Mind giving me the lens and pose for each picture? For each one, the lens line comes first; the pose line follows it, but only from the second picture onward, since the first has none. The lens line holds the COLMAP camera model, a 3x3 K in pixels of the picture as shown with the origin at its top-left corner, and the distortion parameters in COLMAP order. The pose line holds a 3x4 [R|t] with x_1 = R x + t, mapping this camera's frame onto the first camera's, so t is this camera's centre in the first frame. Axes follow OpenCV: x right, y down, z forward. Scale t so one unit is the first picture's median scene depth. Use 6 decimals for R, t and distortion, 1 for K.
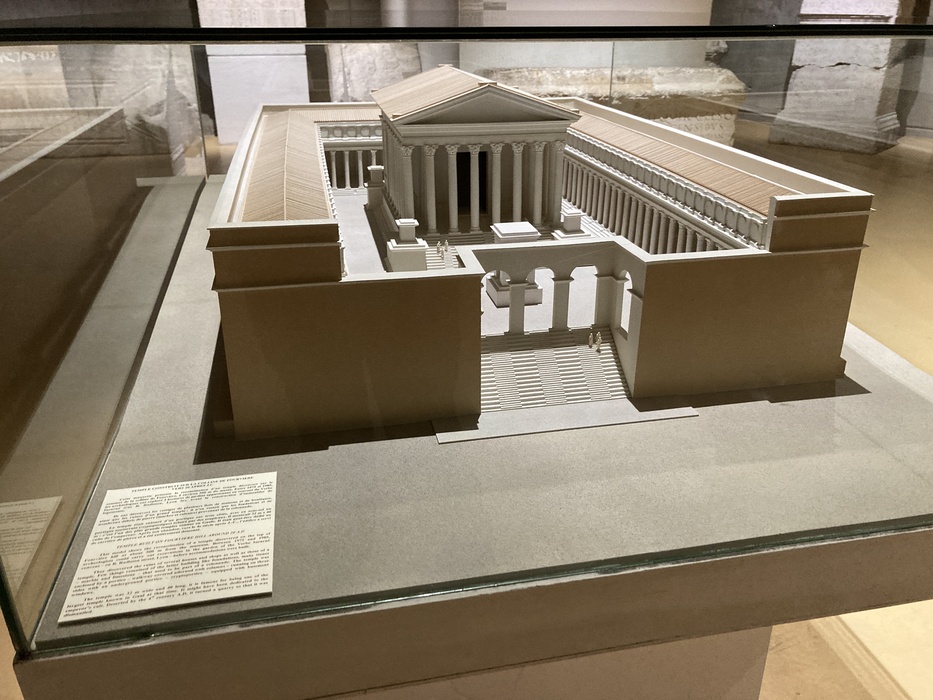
lens RADIAL K [[777.8, 0, 463.9], [0, 777.8, 347.8], [0, 0, 1]] dist [0.030970, -0.022757]
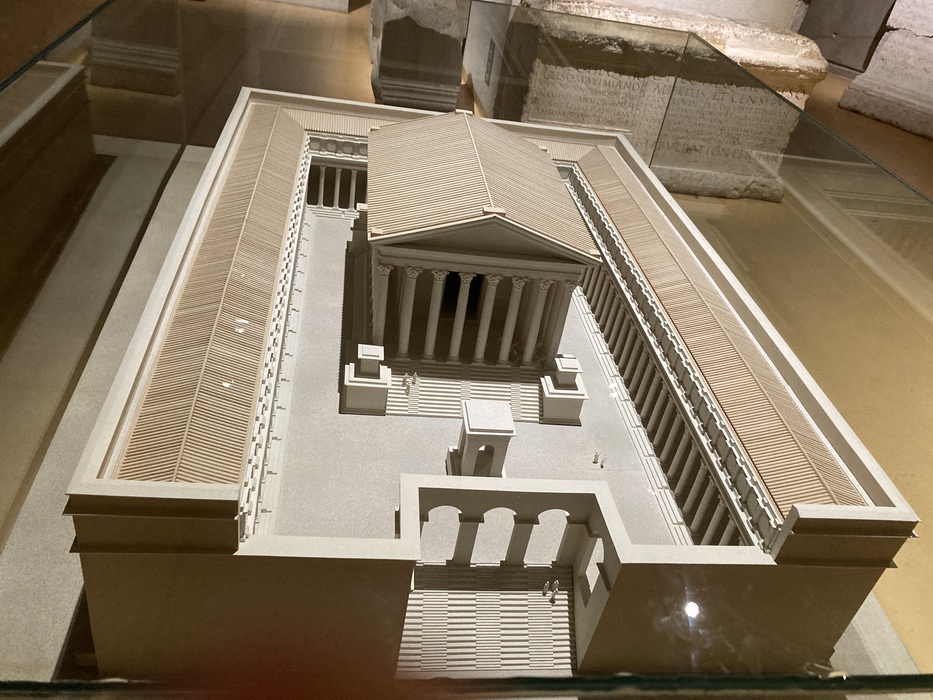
lens RADIAL K [[777.8, 0, 469.0], [0, 777.8, 353.4], [0, 0, 1]] dist [0.030970, -0.022757]
pose [[0.983812, 0.178743, 0.012862, 0.020183], [-0.178060, 0.966905, 0.182728, -0.327218], [0.020225, -0.182060, 0.983079, 0.175062]]
